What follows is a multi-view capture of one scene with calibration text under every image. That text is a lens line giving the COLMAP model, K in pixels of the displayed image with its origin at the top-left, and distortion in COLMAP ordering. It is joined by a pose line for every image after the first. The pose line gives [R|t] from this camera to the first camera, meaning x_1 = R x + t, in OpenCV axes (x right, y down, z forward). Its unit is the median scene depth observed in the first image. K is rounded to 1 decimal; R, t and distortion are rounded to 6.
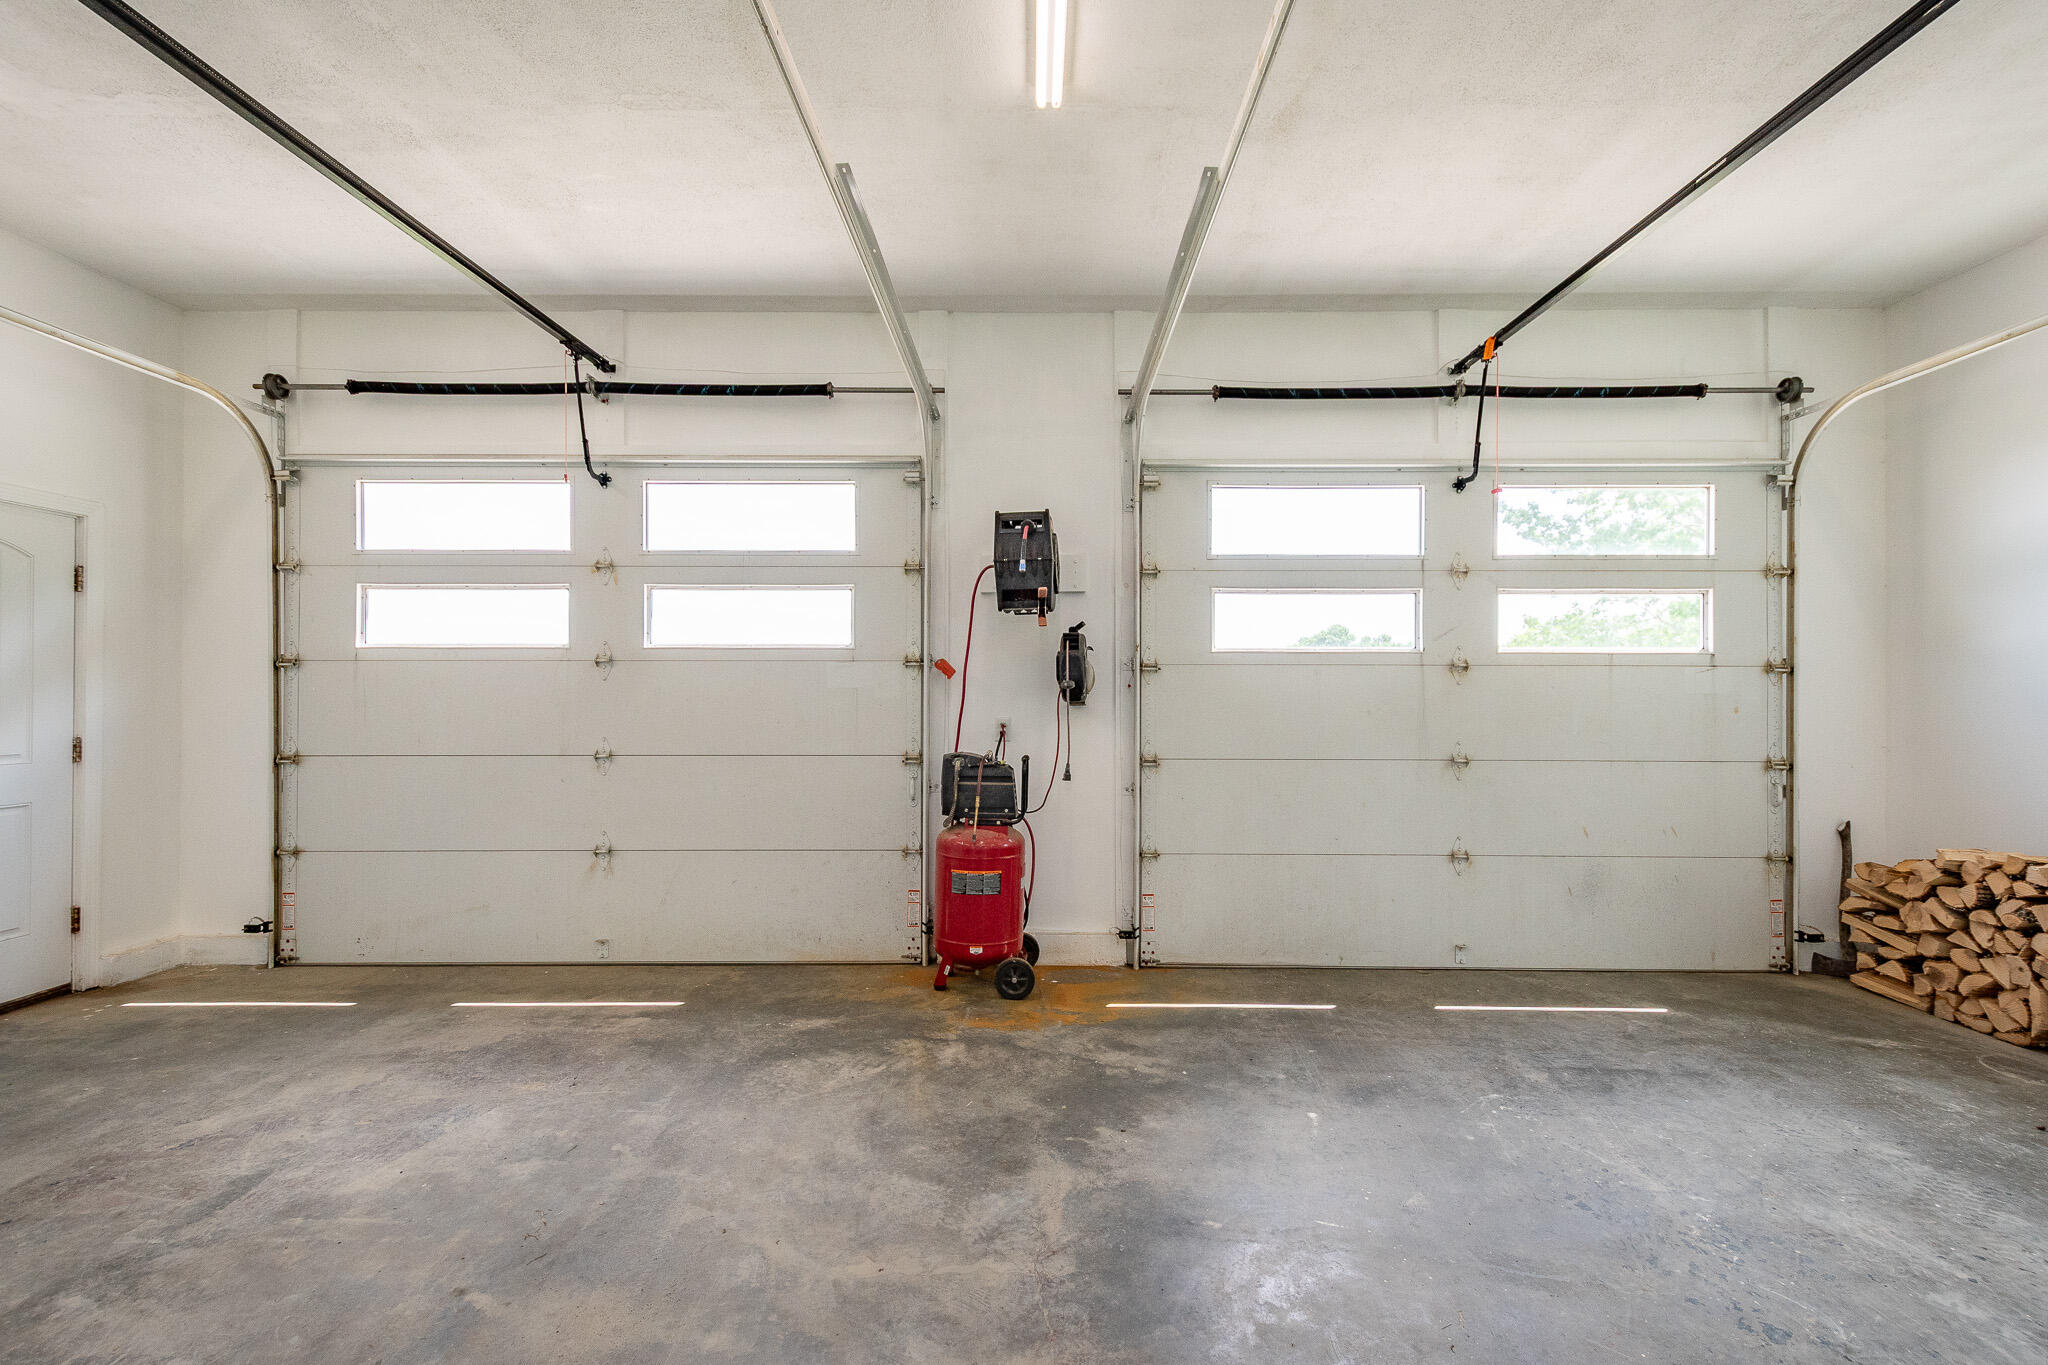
lens RADIAL K [[897.5, 0, 1039.6], [0, 897.5, 685.4], [0, 0, 1]] dist [0.017759, -0.005799]
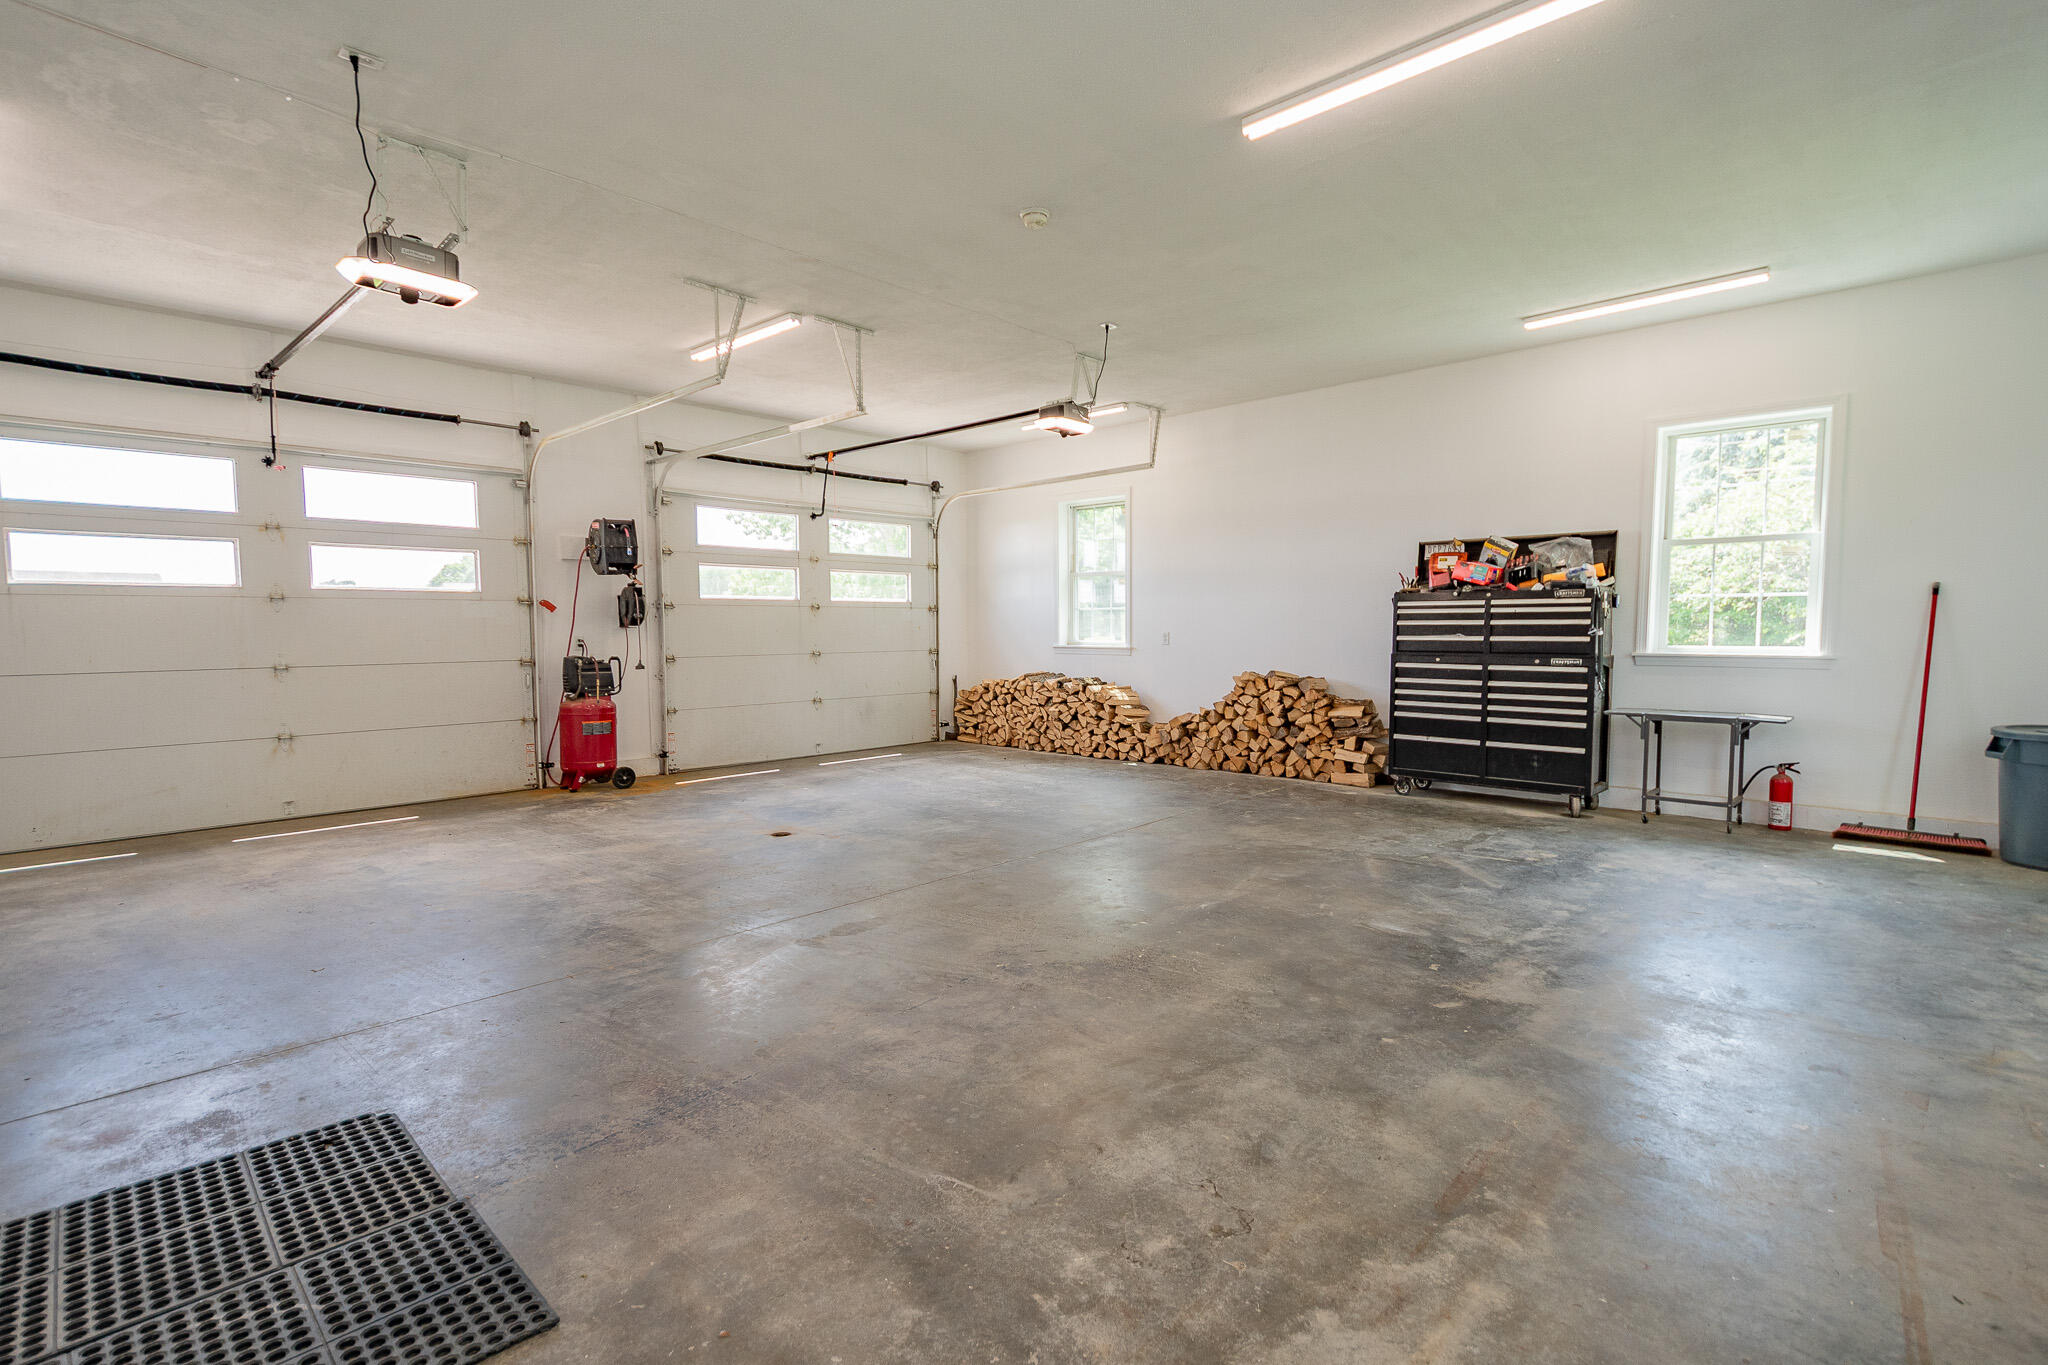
lens RADIAL K [[897.5, 0, 1039.6], [0, 897.5, 685.4], [0, 0, 1]] dist [0.017759, -0.005799]
pose [[0.670743, -0.056500, 0.739534, -0.715177], [0.000845, 0.997152, 0.075416, 0.002212], [-0.741689, -0.049960, 0.668881, -0.749392]]
